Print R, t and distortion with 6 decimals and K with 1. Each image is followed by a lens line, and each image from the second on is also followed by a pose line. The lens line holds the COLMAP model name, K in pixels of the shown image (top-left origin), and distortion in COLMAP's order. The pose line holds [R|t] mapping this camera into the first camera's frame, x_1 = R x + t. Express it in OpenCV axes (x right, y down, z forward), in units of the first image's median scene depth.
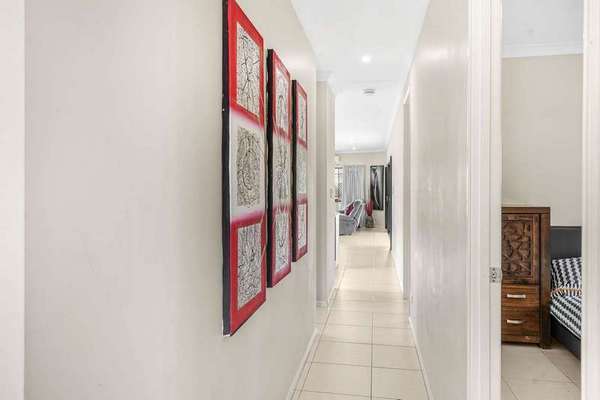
lens RADIAL K [[410.7, 0, 299.0], [0, 410.7, 197.2], [0, 0, 1]] dist [0.001289, 0.000028]
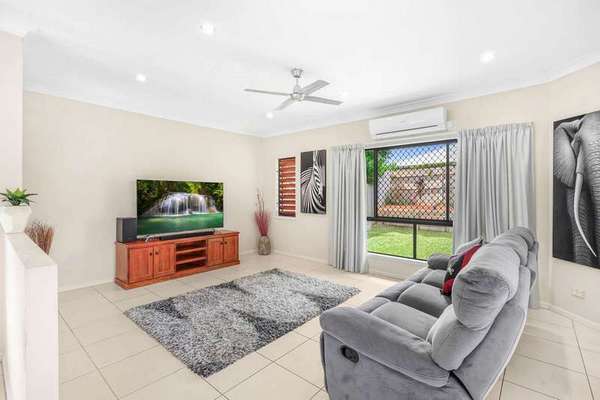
lens RADIAL K [[277.1, 0, 304.7], [0, 277.1, 196.0], [0, 0, 1]] dist [-0.002937, -0.000252]
pose [[0.870401, 0.007117, -0.492291, 0.113142], [-0.016944, 0.999736, -0.015505, -0.012088], [0.492051, 0.021836, 0.870292, 0.730599]]
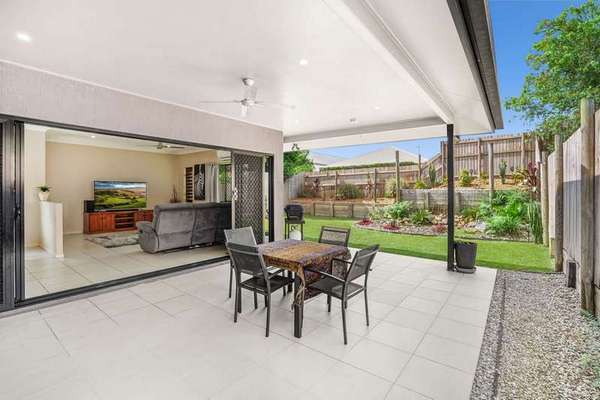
lens RADIAL K [[277.1, 0, 296.1], [0, 277.1, 196.2], [0, 0, 1]] dist [-0.002937, -0.000252]
pose [[0.880545, 0.005414, -0.473931, 0.452663], [-0.009854, 0.999928, -0.006885, -0.000663], [0.473859, 0.010733, 0.880535, 0.592172]]
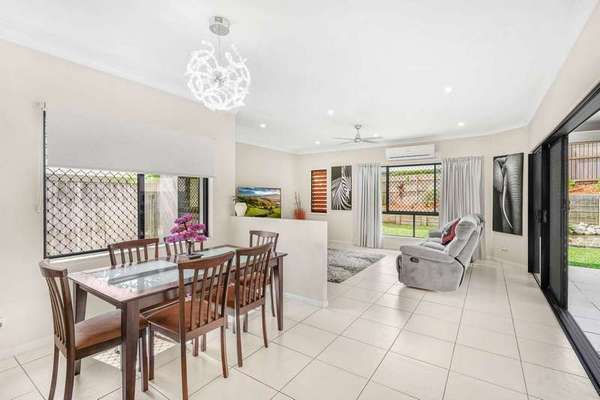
lens RADIAL K [[277.1, 0, 304.3], [0, 277.1, 200.6], [0, 0, 1]] dist [-0.002937, -0.000252]
pose [[0.919797, 0.007981, -0.392314, 0.082311], [-0.011671, 0.999907, -0.007021, -0.007803], [0.392221, 0.011036, 0.919805, 0.541192]]
